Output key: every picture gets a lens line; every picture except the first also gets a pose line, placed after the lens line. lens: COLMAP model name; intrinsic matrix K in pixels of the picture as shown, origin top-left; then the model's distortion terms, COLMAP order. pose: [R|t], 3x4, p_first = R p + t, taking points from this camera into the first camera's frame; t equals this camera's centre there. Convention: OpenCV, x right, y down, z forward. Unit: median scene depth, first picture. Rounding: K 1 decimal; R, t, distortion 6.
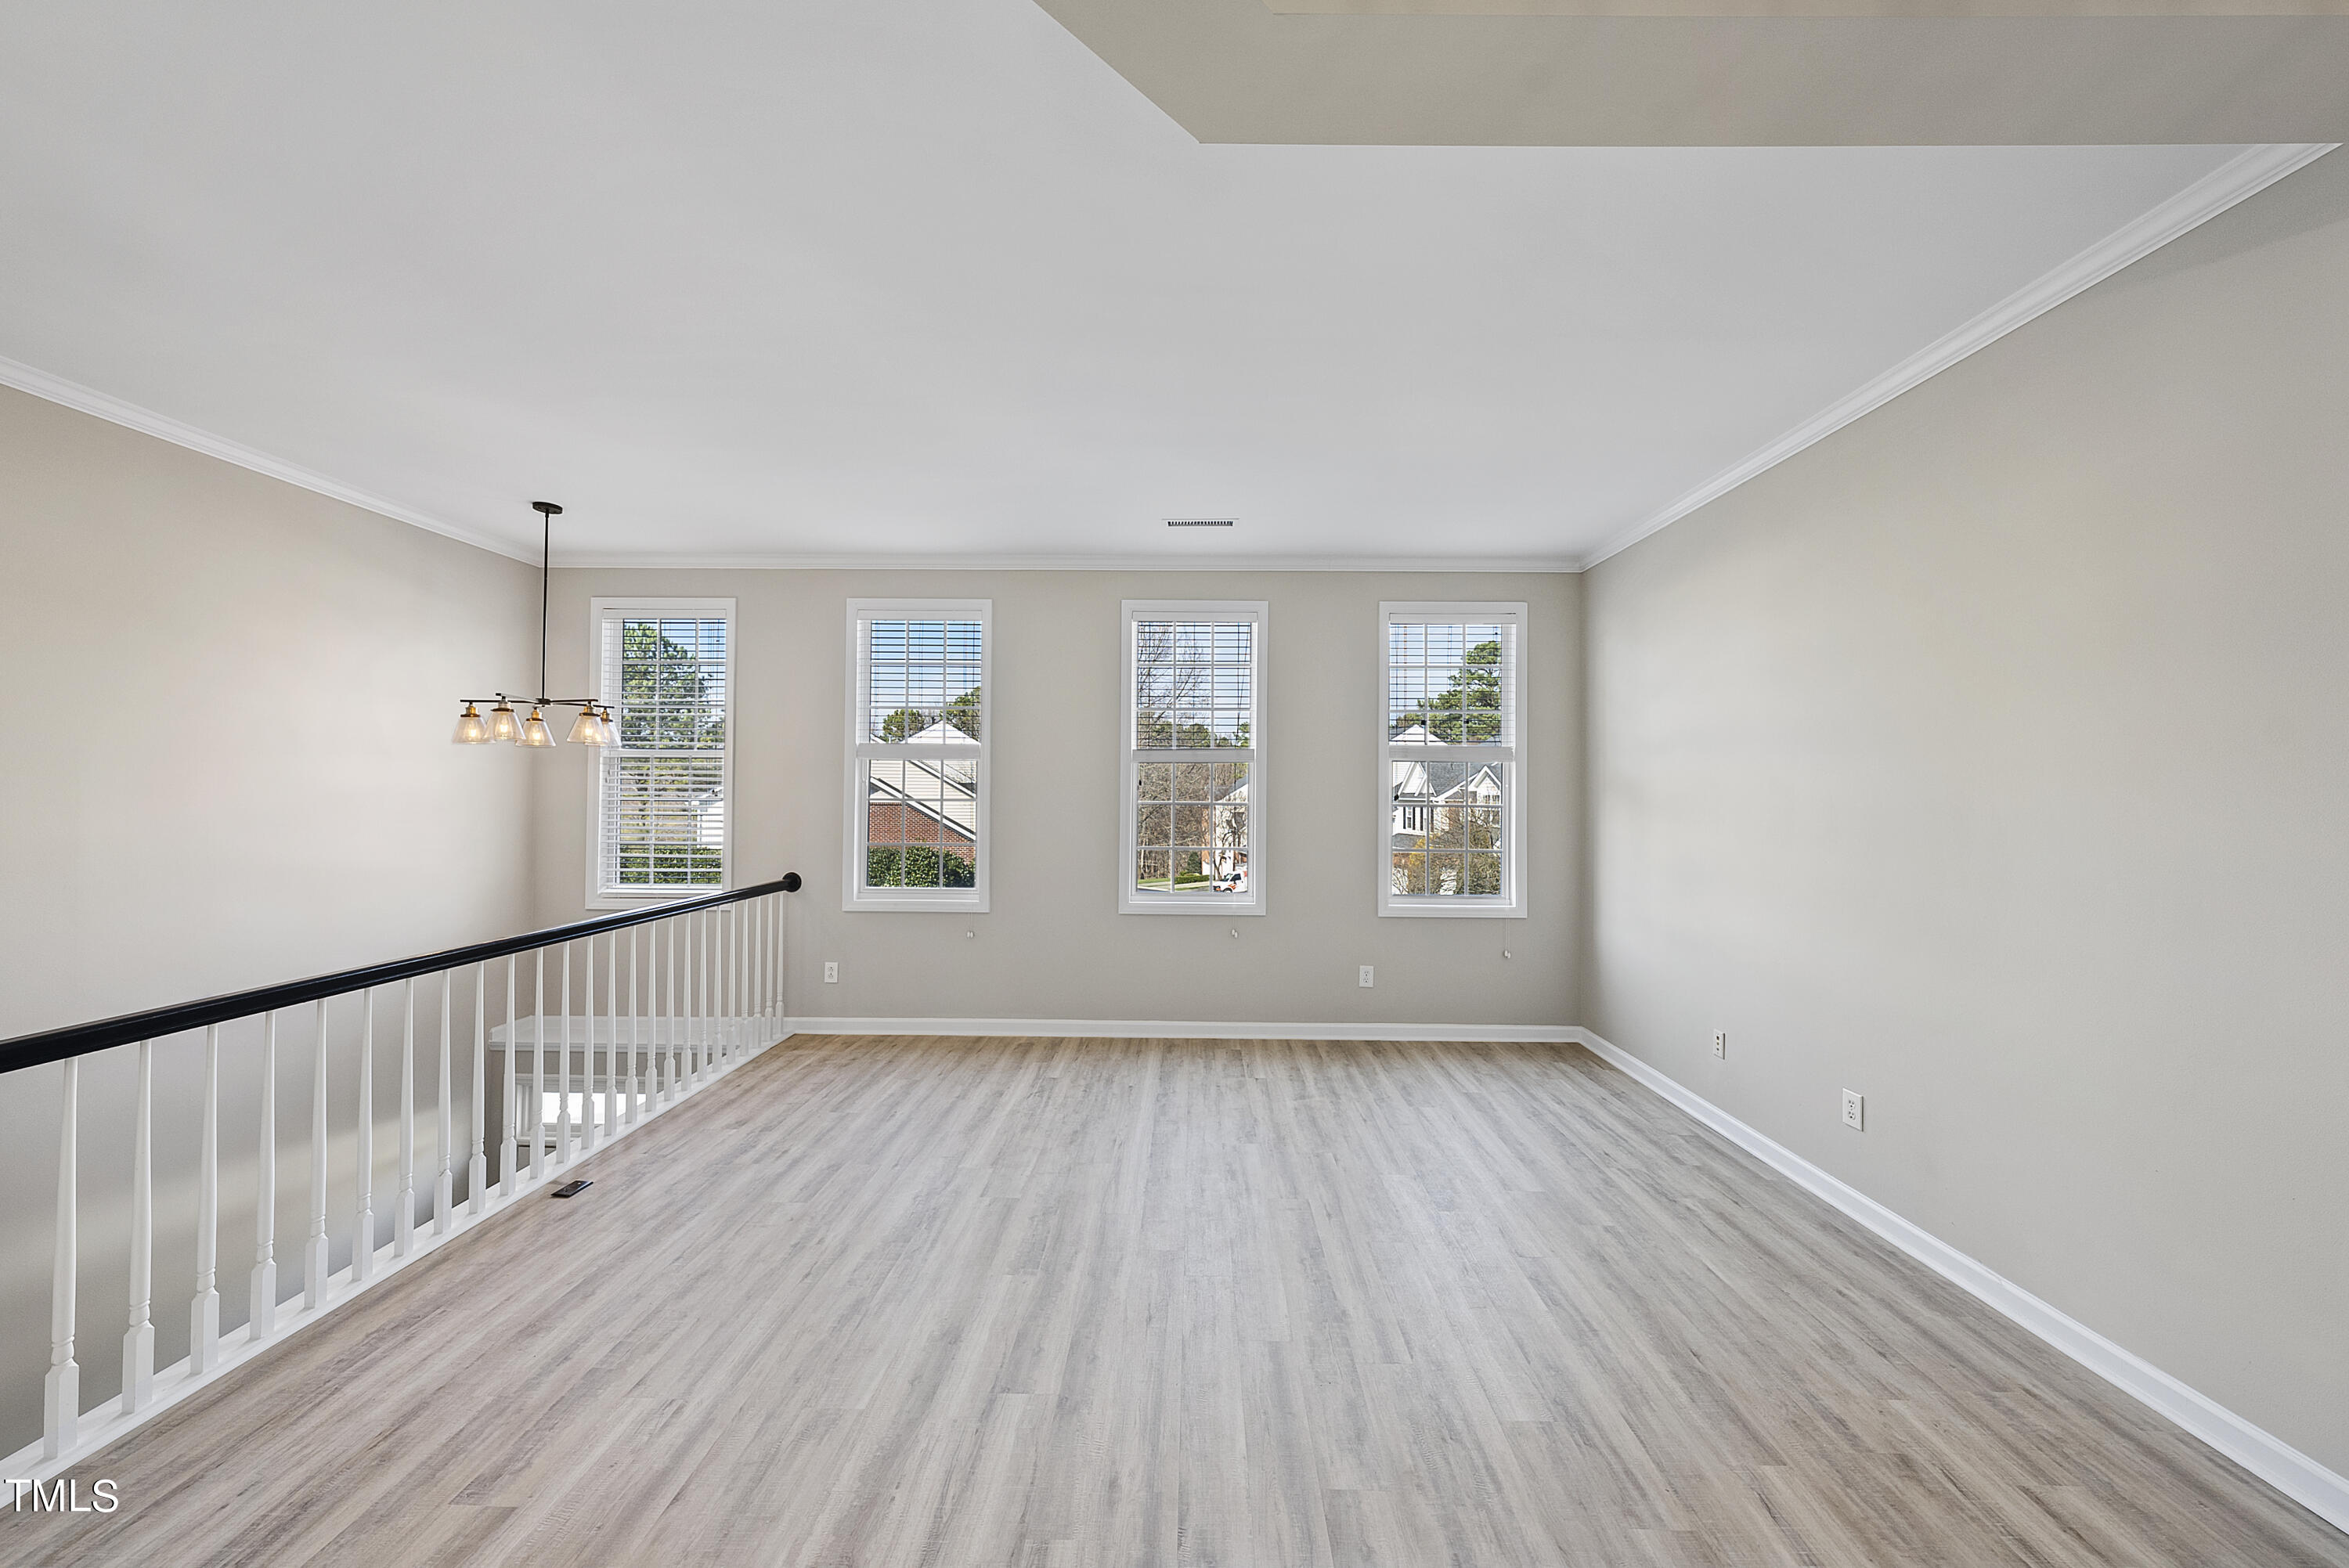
lens RADIAL K [[806.9, 0, 1186.1], [0, 806.9, 794.6], [0, 0, 1]] dist [-0.003869, 0.000665]
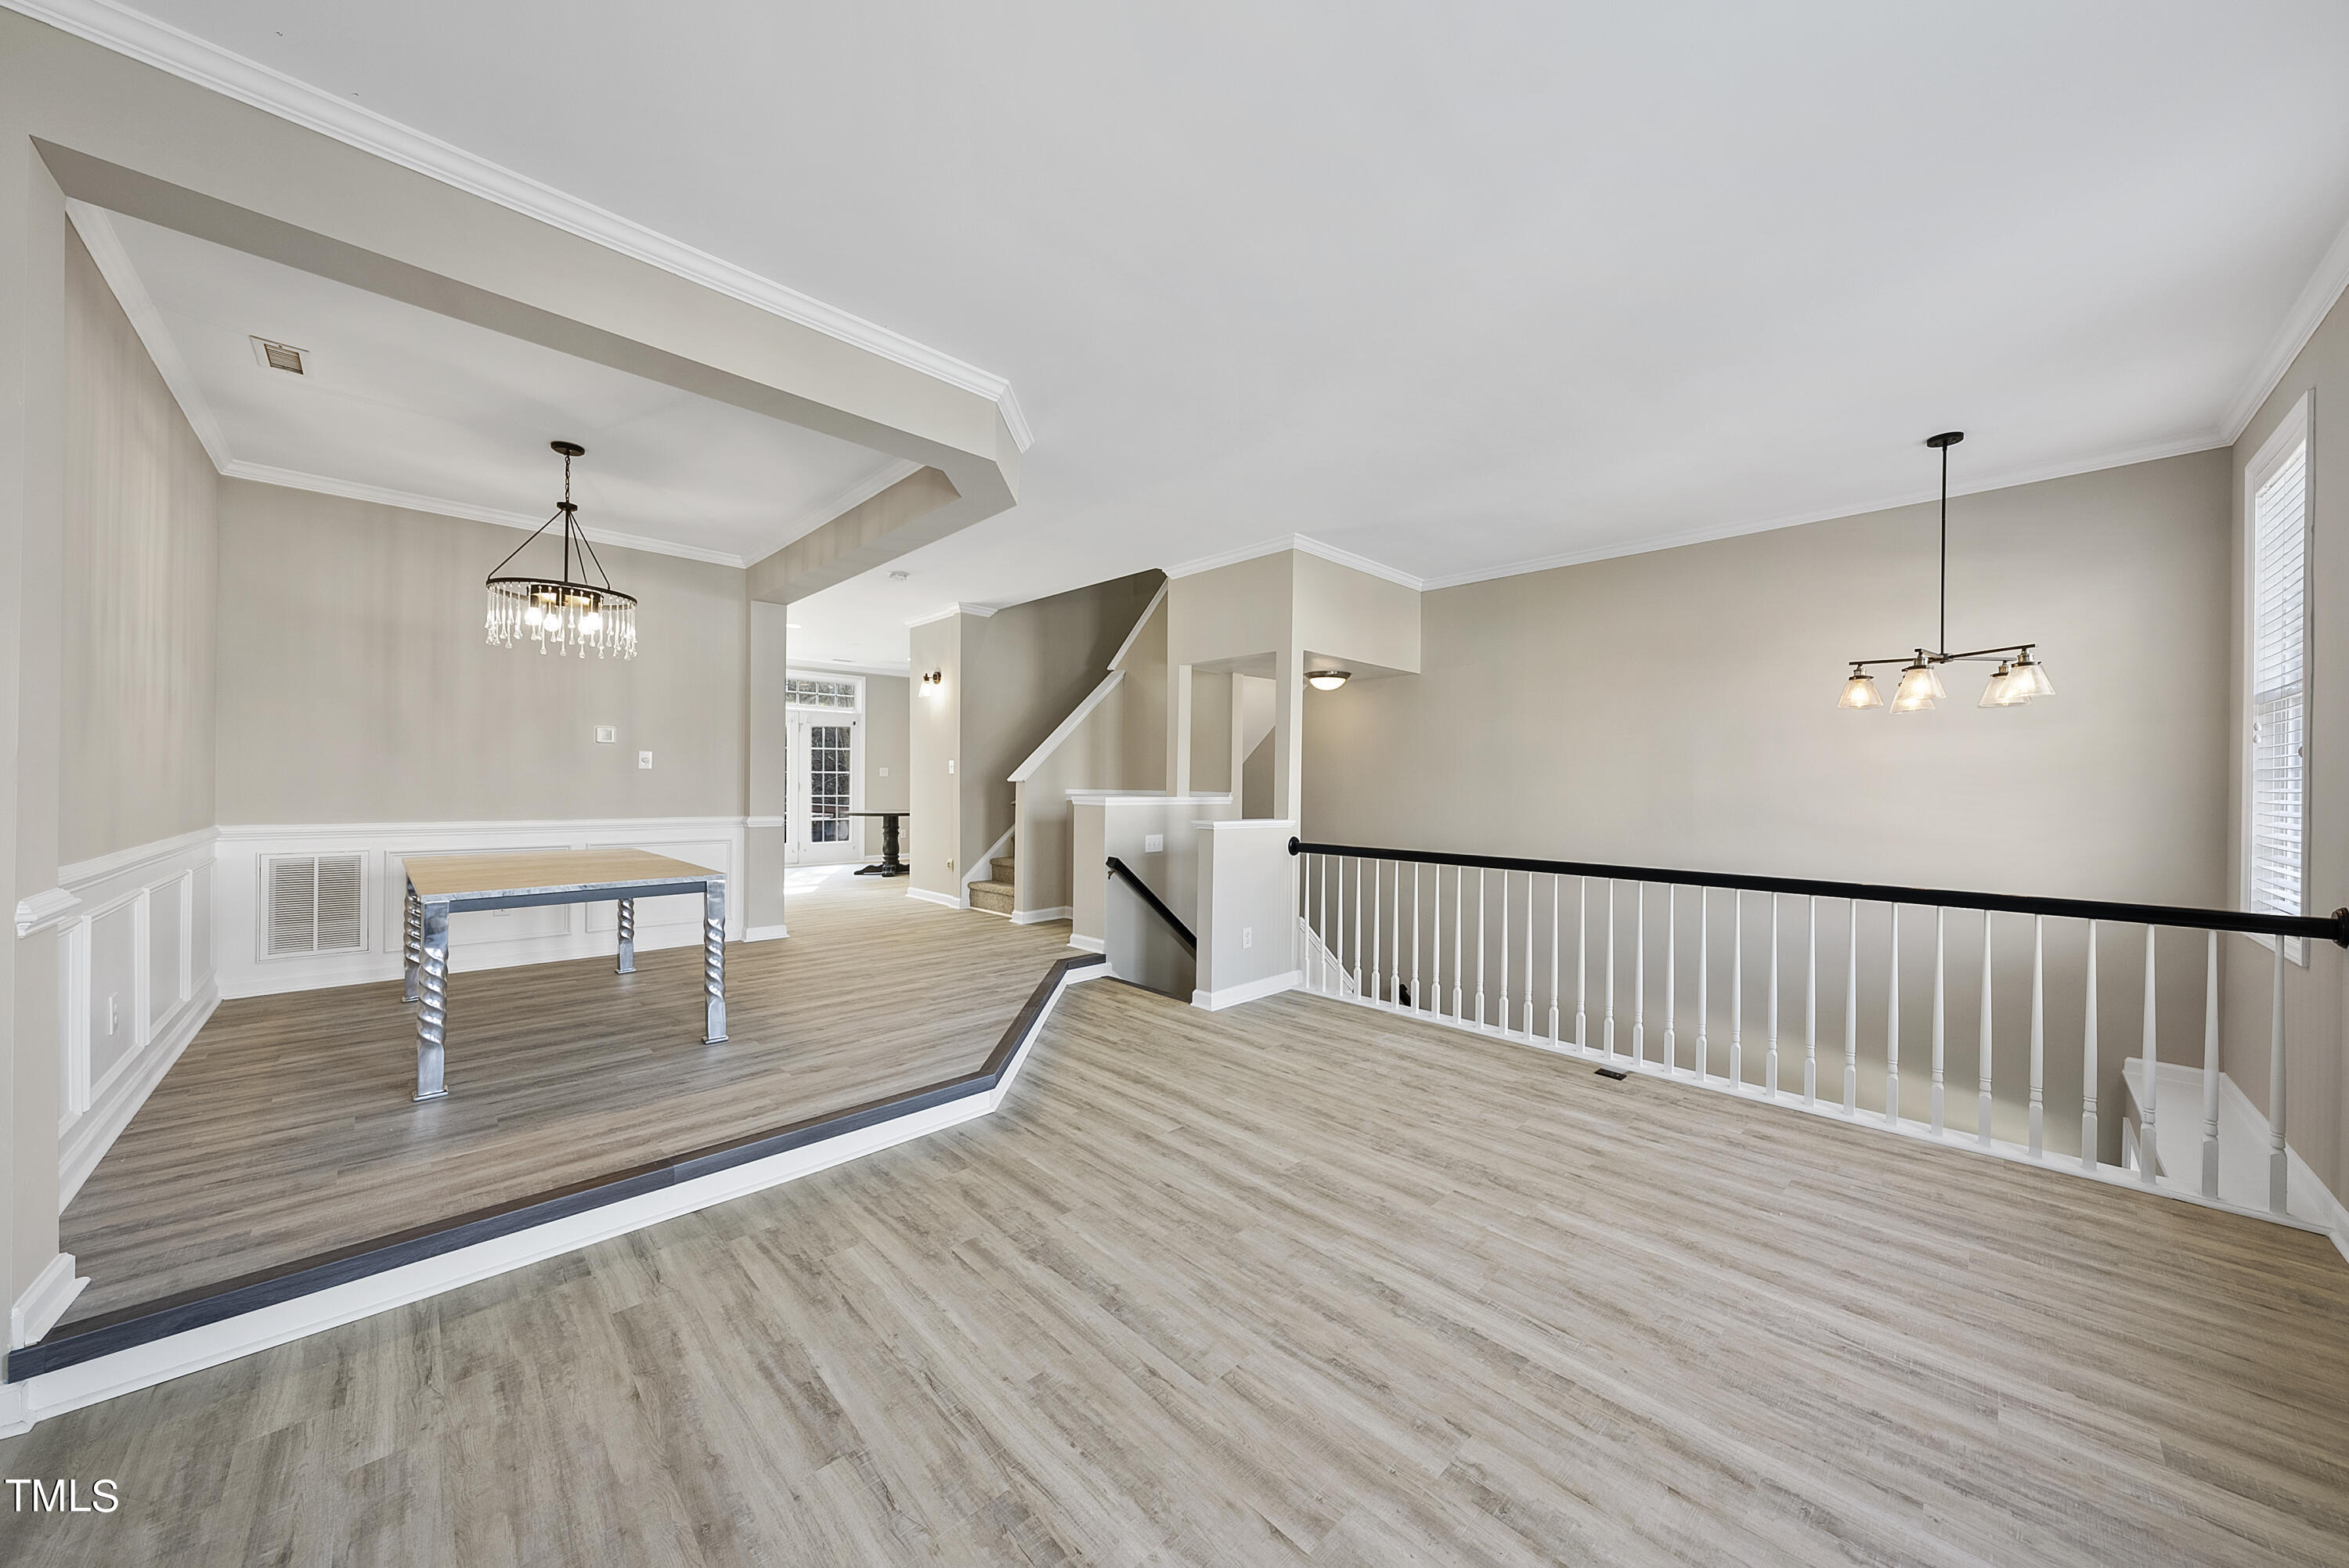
lens RADIAL K [[806.9, 0, 1165.8], [0, 806.9, 783.8], [0, 0, 1]] dist [-0.003869, 0.000665]
pose [[-0.718435, -0.014603, -0.695441, 0.569282], [-0.016147, 0.999860, -0.004314, 0.056448], [0.695407, 0.008131, -0.718570, 1.345101]]
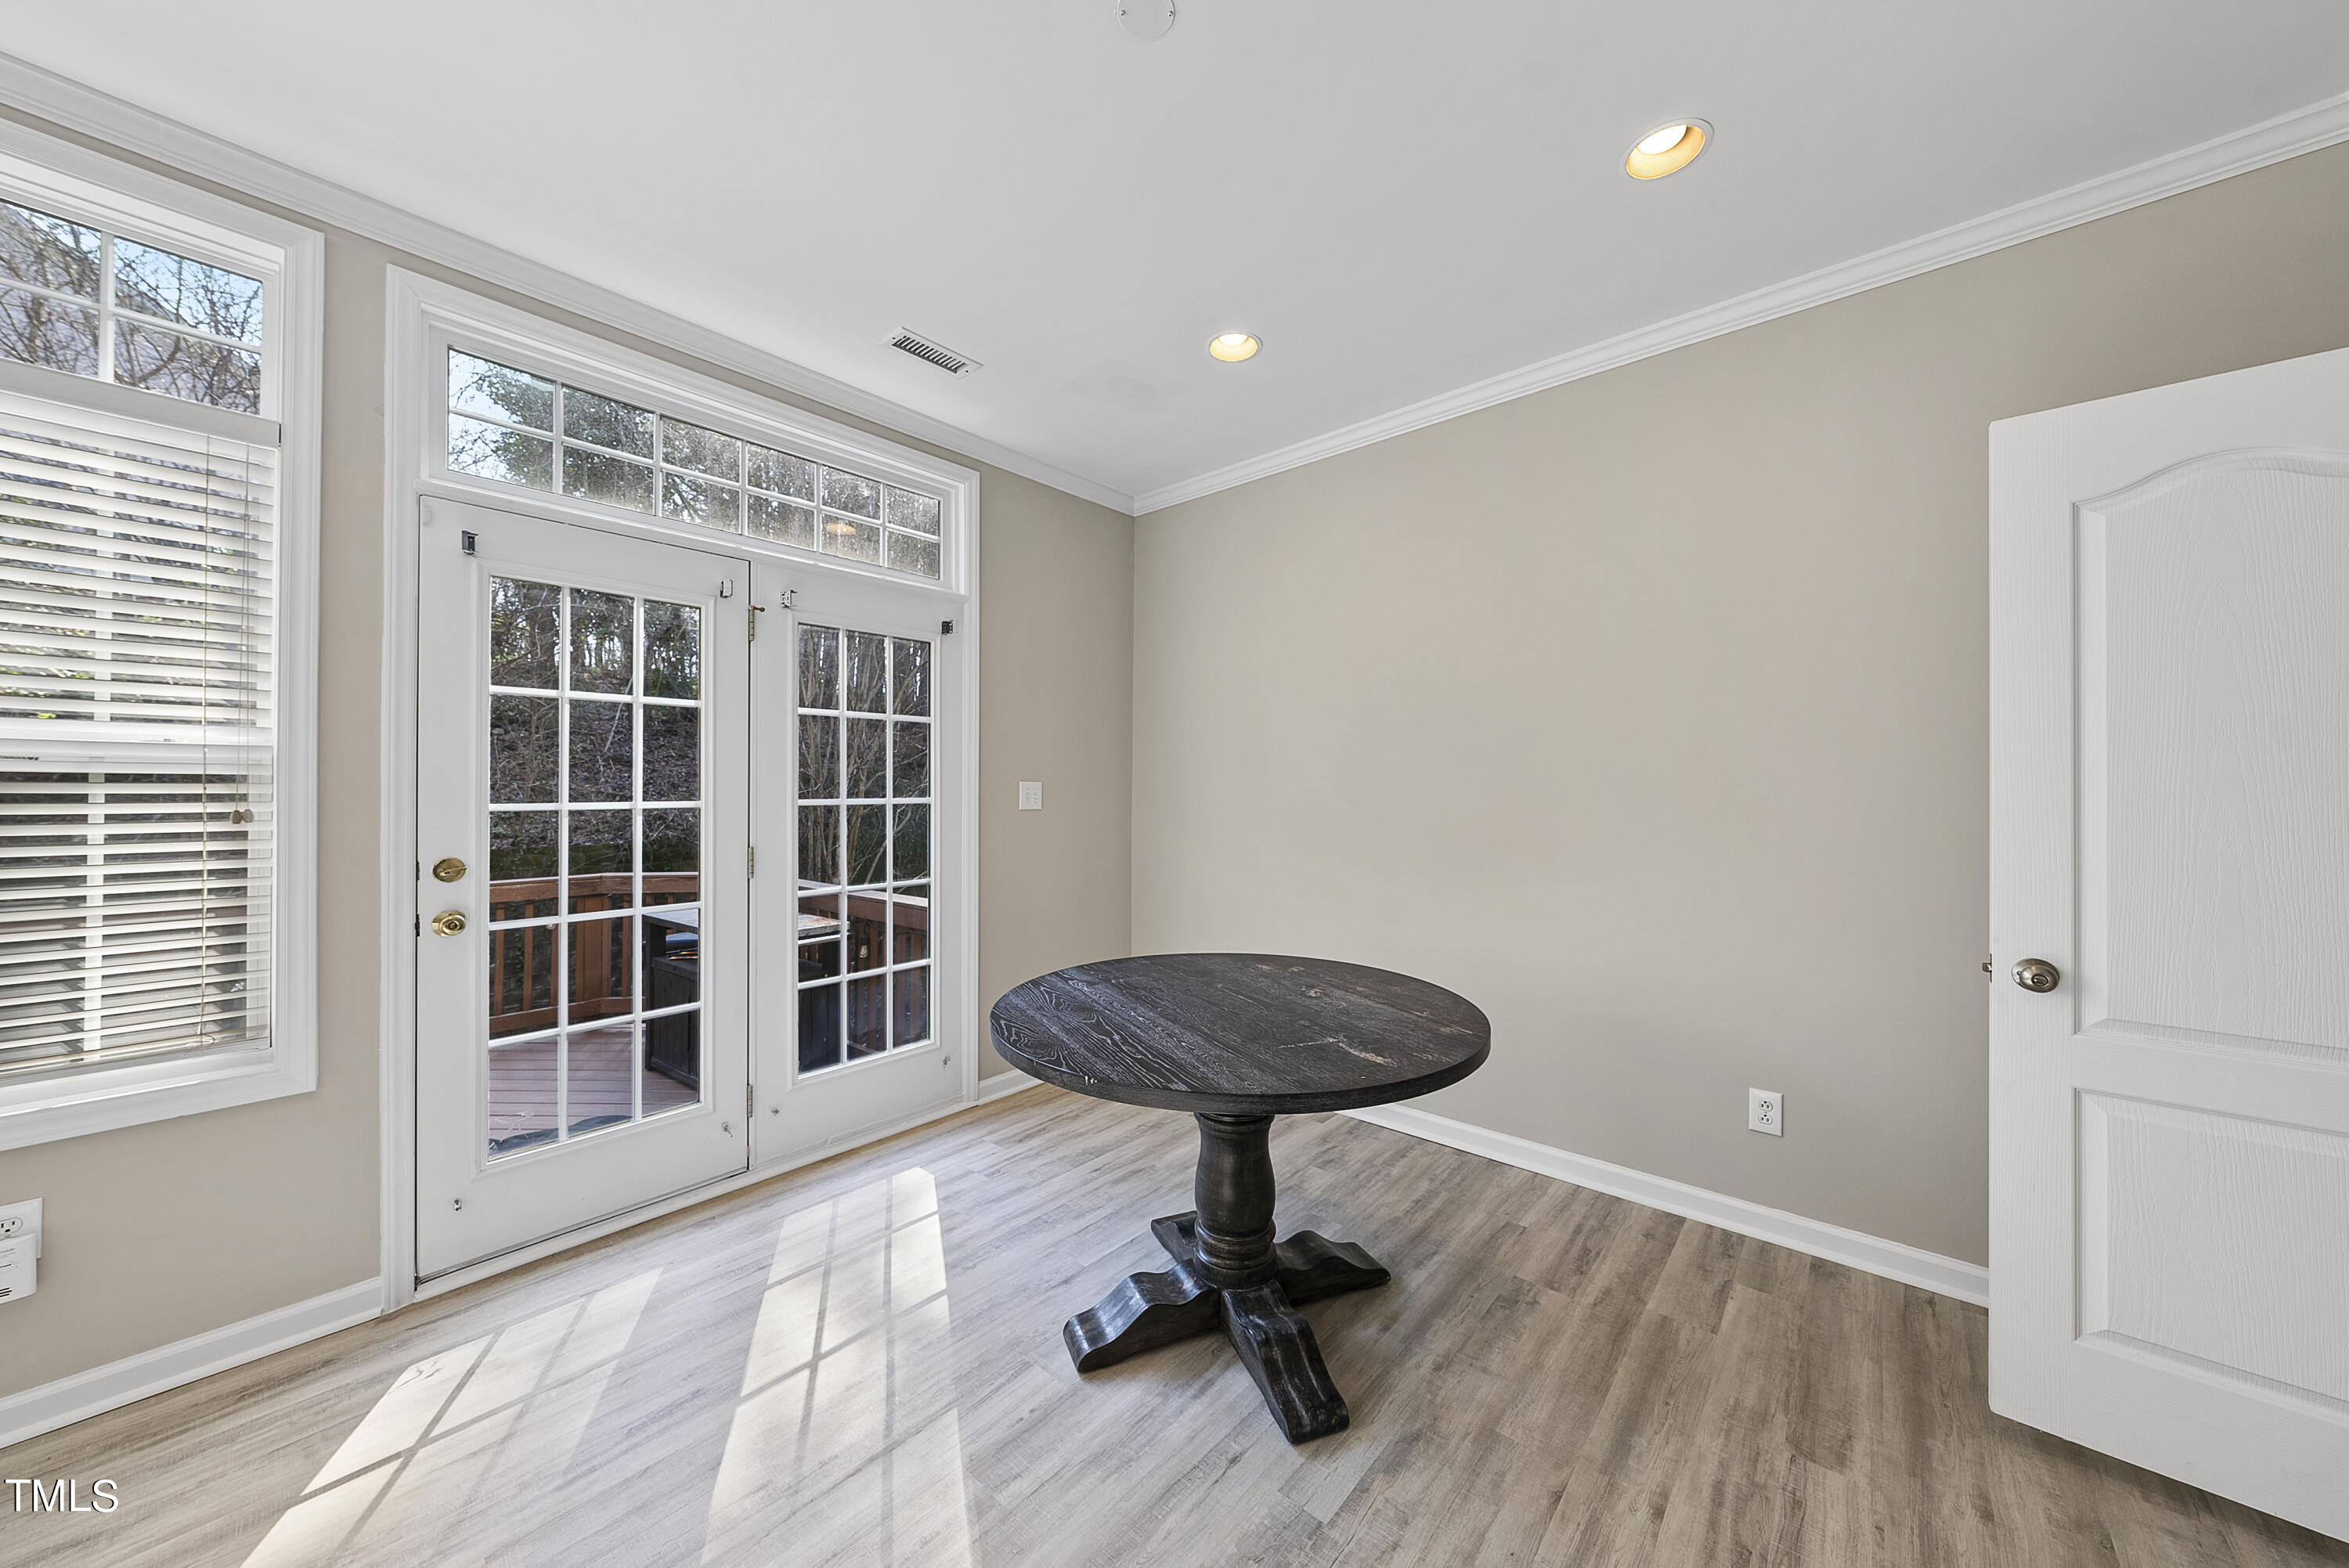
lens RADIAL K [[806.9, 0, 1189.2], [0, 806.9, 782.2], [0, 0, 1]] dist [-0.003869, 0.000665]
pose [[-0.646714, -0.015820, -0.762568, -0.407583], [-0.006318, 0.999862, -0.015384, 0.012332], [0.762706, -0.005131, -0.646725, -0.848470]]
